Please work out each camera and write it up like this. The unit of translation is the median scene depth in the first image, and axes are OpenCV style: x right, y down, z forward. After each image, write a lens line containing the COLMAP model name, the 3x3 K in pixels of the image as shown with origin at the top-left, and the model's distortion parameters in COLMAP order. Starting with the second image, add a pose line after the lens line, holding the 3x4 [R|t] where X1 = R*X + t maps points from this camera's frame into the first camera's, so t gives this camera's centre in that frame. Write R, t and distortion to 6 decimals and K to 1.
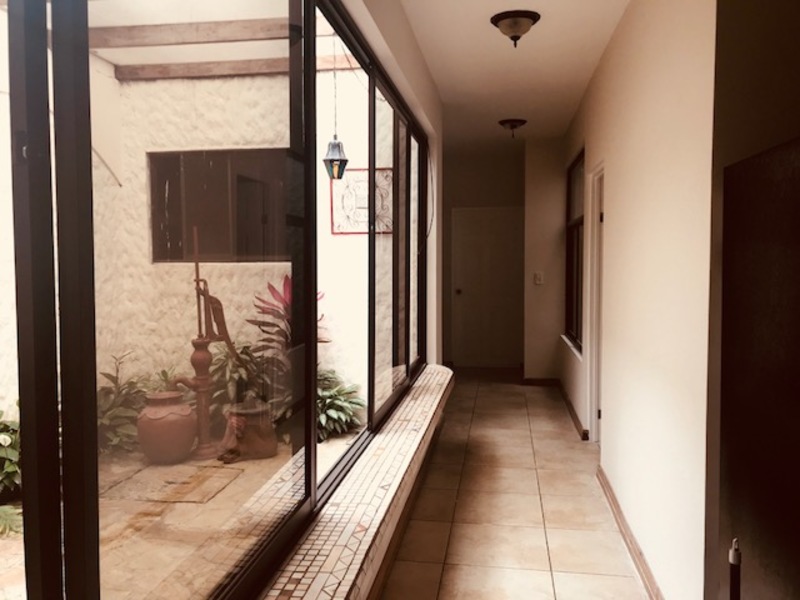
lens RADIAL K [[670.0, 0, 400.0], [0, 670.0, 300.0], [0, 0, 1]] dist [0.029533, -0.012402]
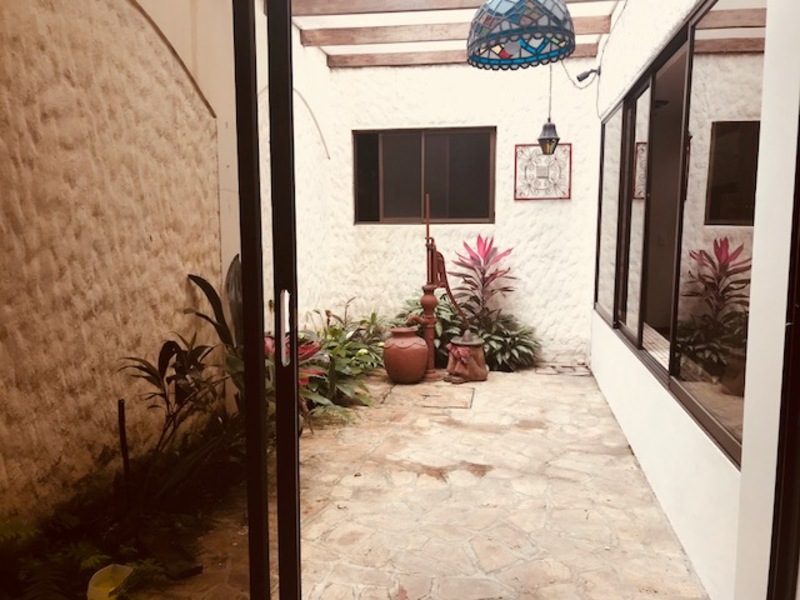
lens RADIAL K [[667.7, 0, 400.0], [0, 667.7, 300.0], [0, 0, 1]] dist [0.066964, -0.012151]
pose [[0.999621, 0.006187, -0.026816, -0.266053], [-0.004762, 0.998588, 0.052904, 0.016236], [0.027106, -0.052756, 0.998239, -0.194358]]
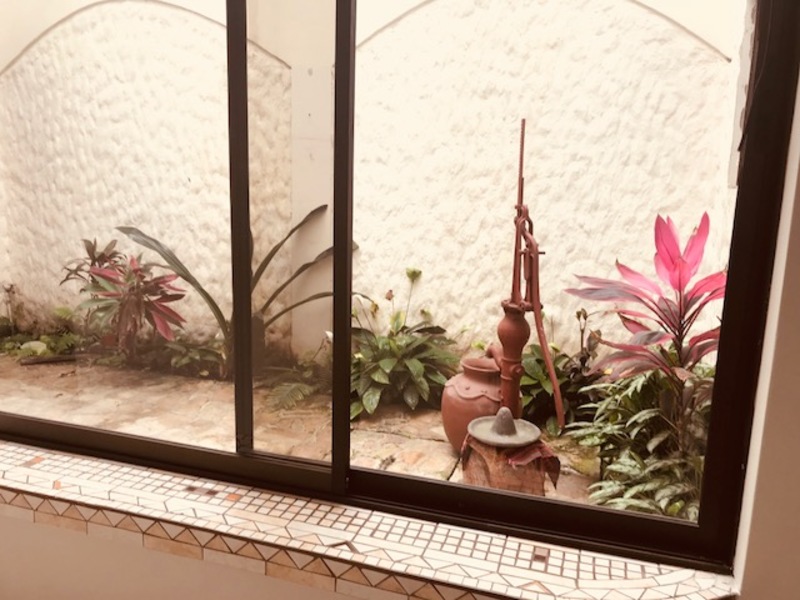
lens RADIAL K [[670.0, 0, 400.0], [0, 670.0, 300.0], [0, 0, 1]] dist [0.029533, -0.012402]
pose [[-0.172676, 0.194173, -0.965650, 0.284966], [-0.084663, 0.973822, 0.210956, -0.059776], [0.981333, 0.118182, -0.151716, 0.827701]]
